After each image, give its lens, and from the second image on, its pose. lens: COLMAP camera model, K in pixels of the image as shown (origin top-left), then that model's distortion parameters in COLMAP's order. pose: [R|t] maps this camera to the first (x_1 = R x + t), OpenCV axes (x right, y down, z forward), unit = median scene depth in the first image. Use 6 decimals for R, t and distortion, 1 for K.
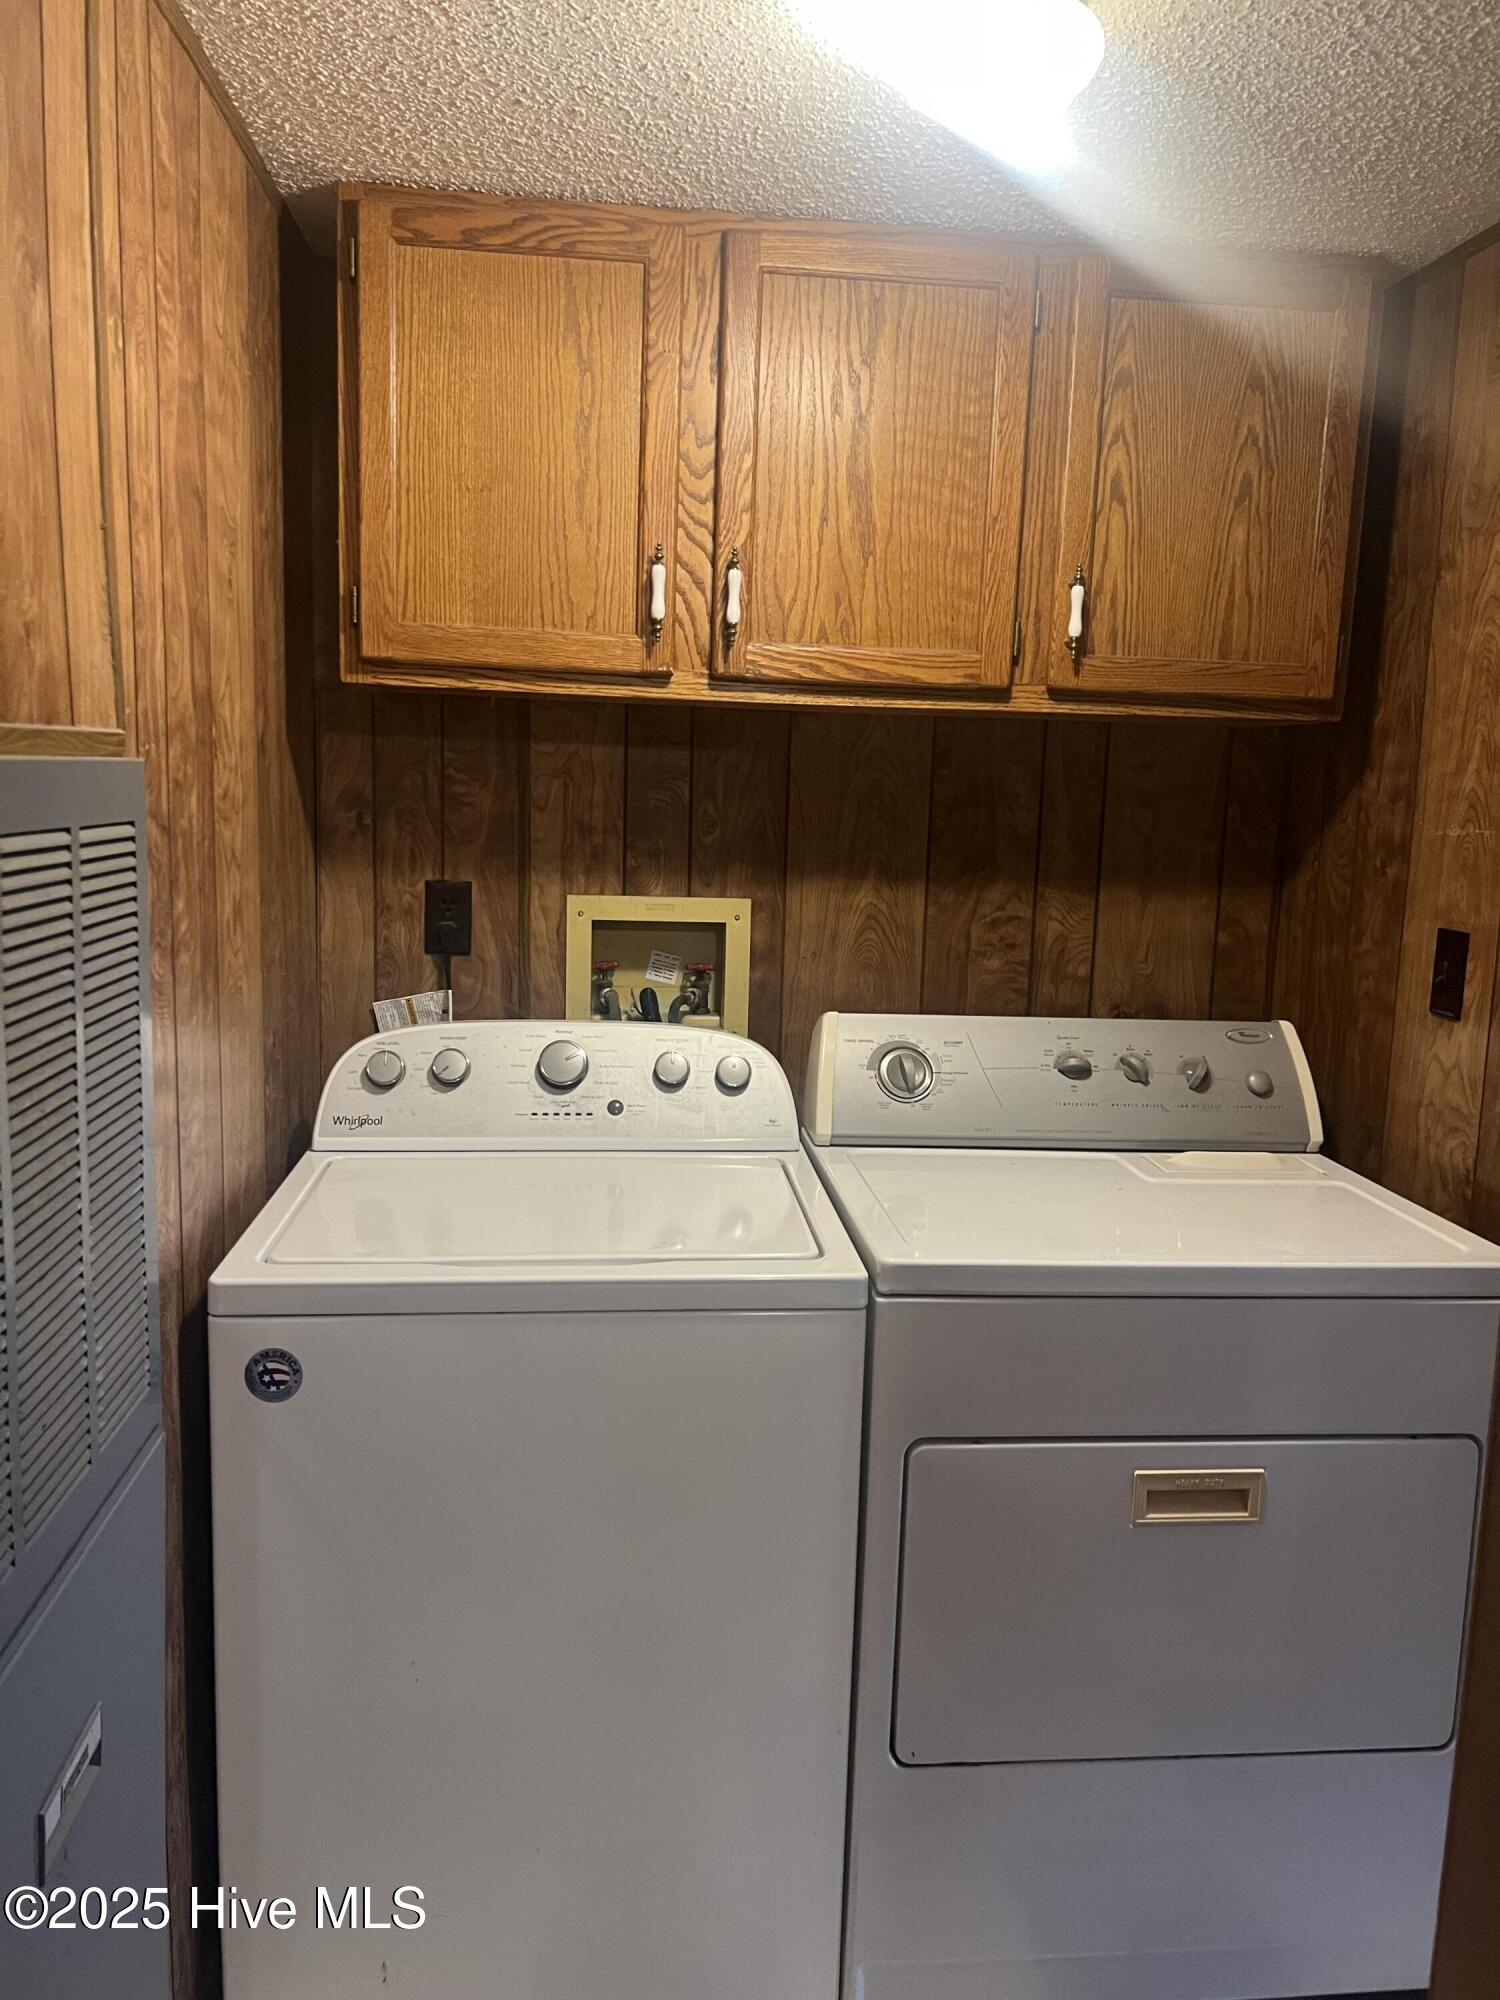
lens RADIAL K [[1500.9, 0, 761.6], [0, 1500.9, 1025.7], [0, 0, 1]] dist [0.009970, -0.000204]
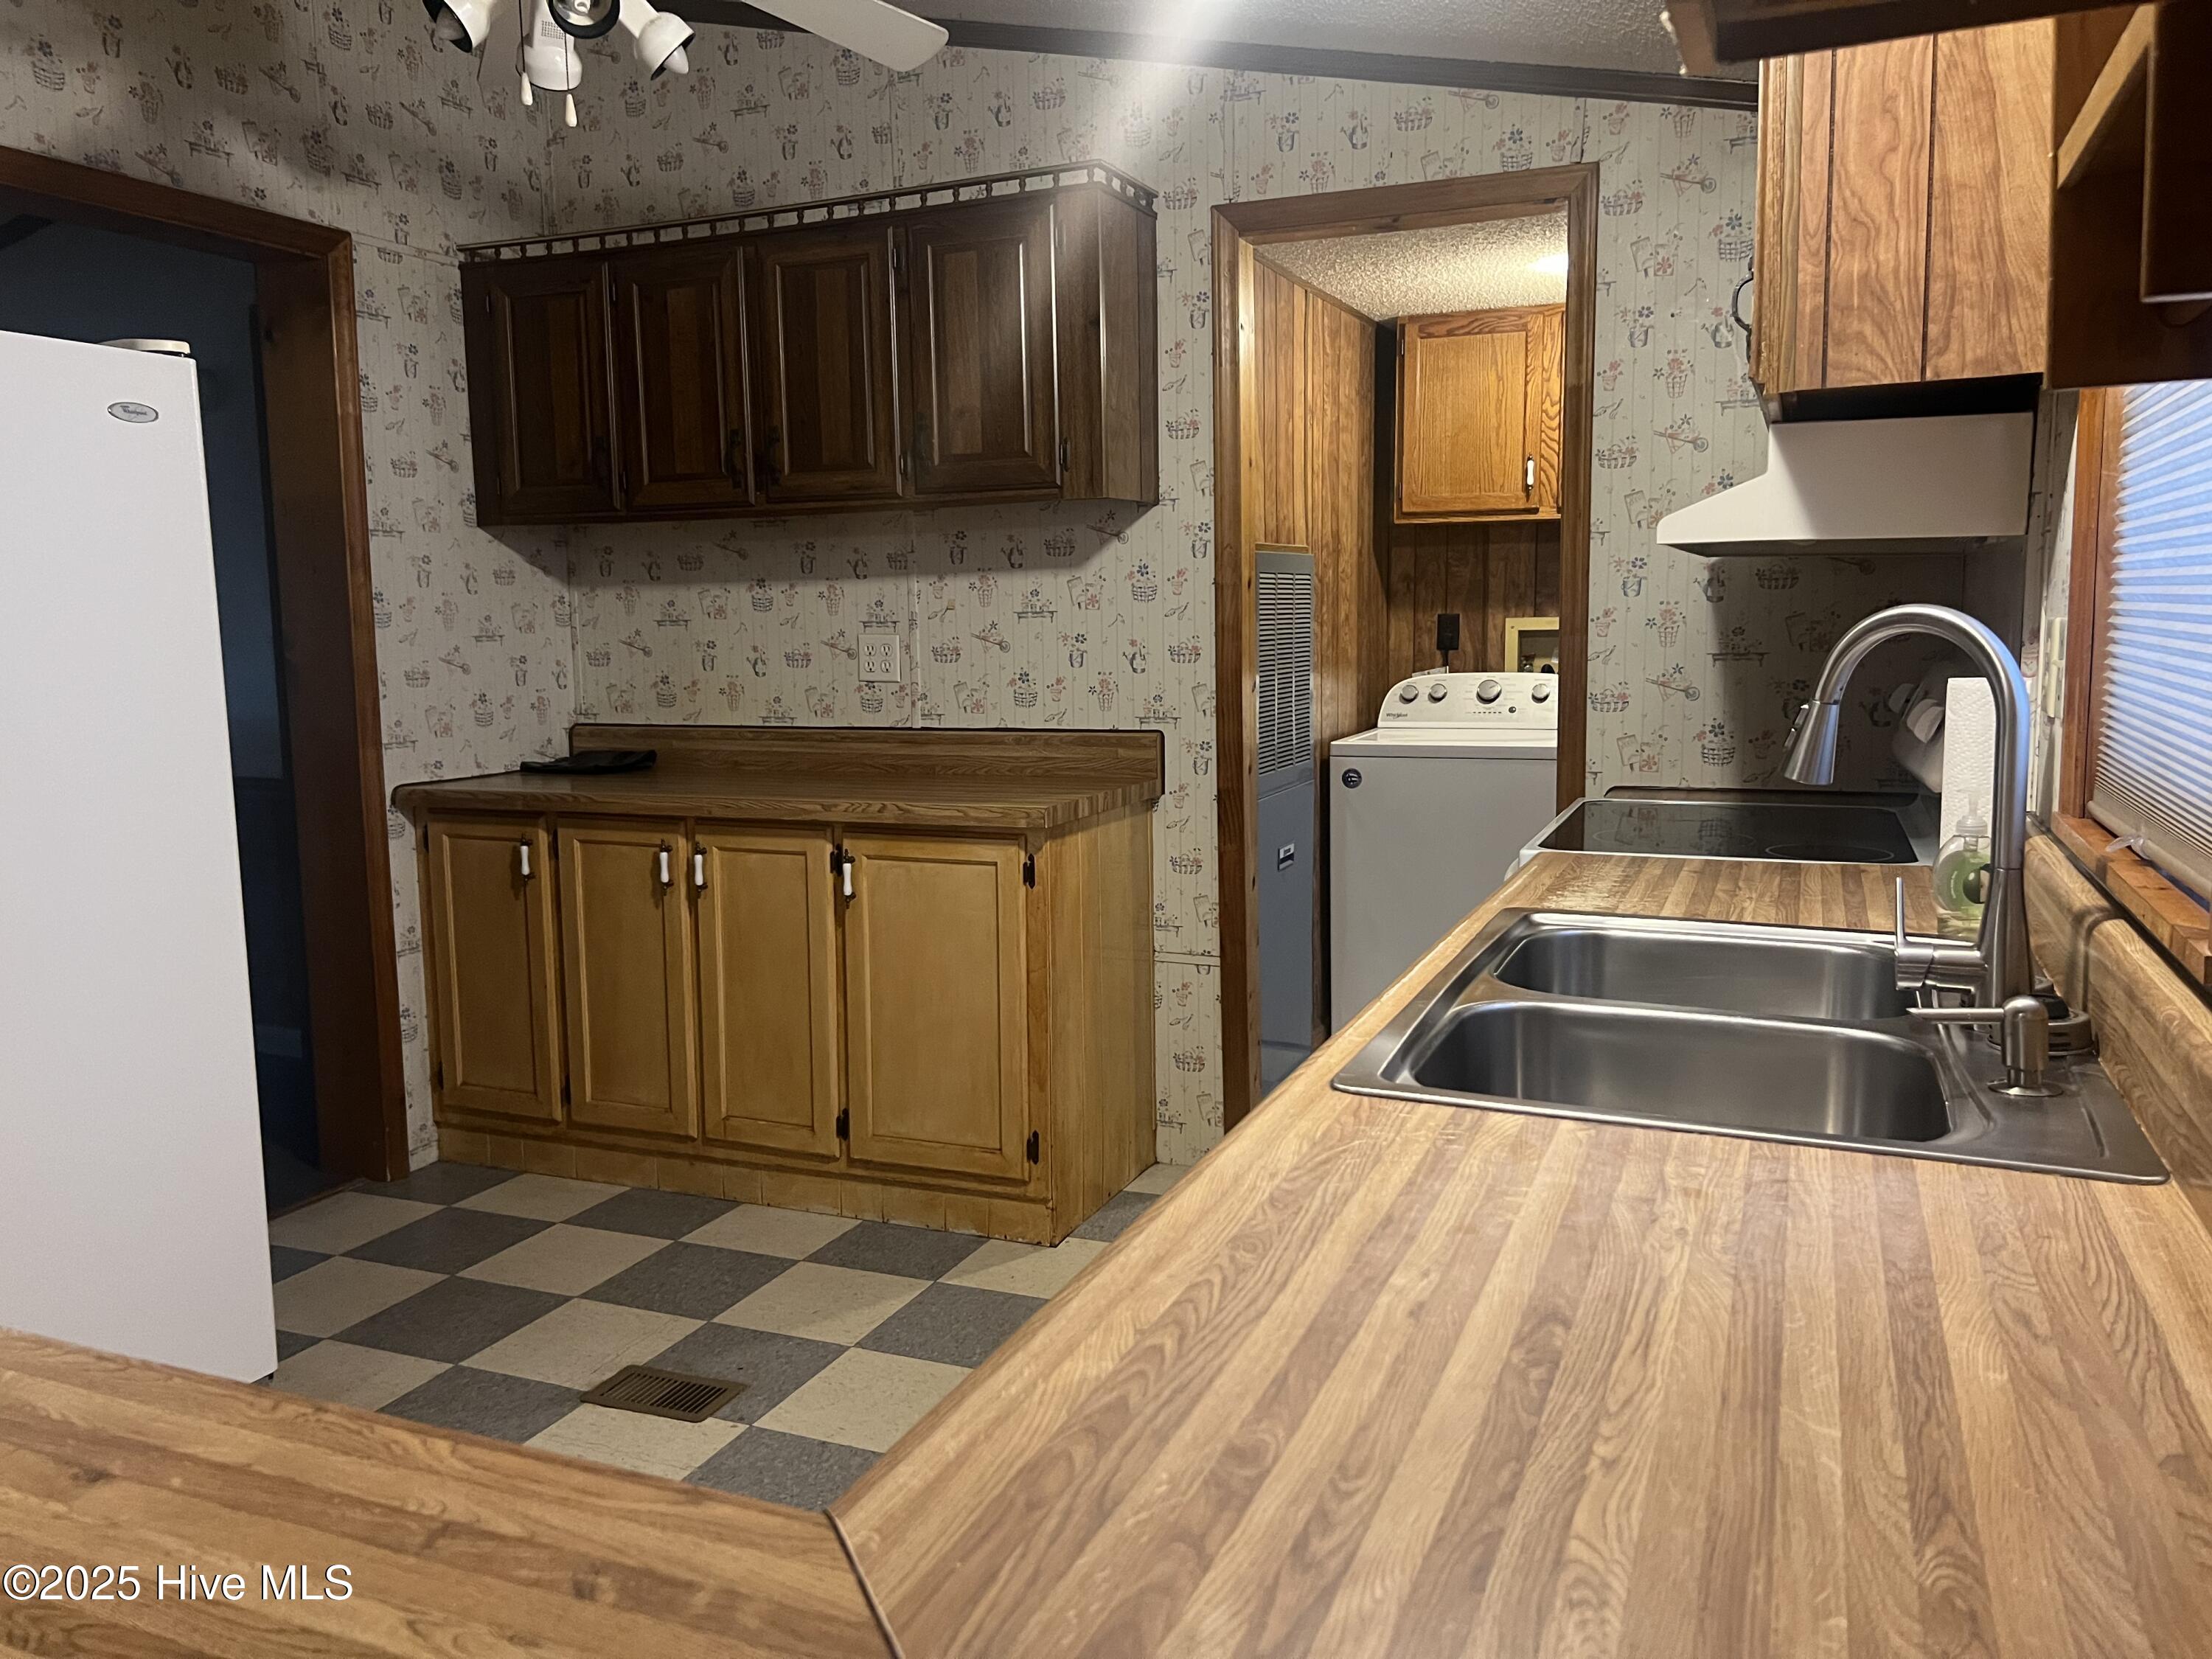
lens RADIAL K [[1660.0, 0, 1106.0], [0, 1660.0, 829.5], [0, 0, 1]] dist [0.009970, -0.000204]
pose [[0.873334, 0.017544, -0.486806, 0.594871], [-0.033611, 0.999140, -0.024289, 0.324508], [0.485961, 0.037574, 0.873172, -1.453898]]
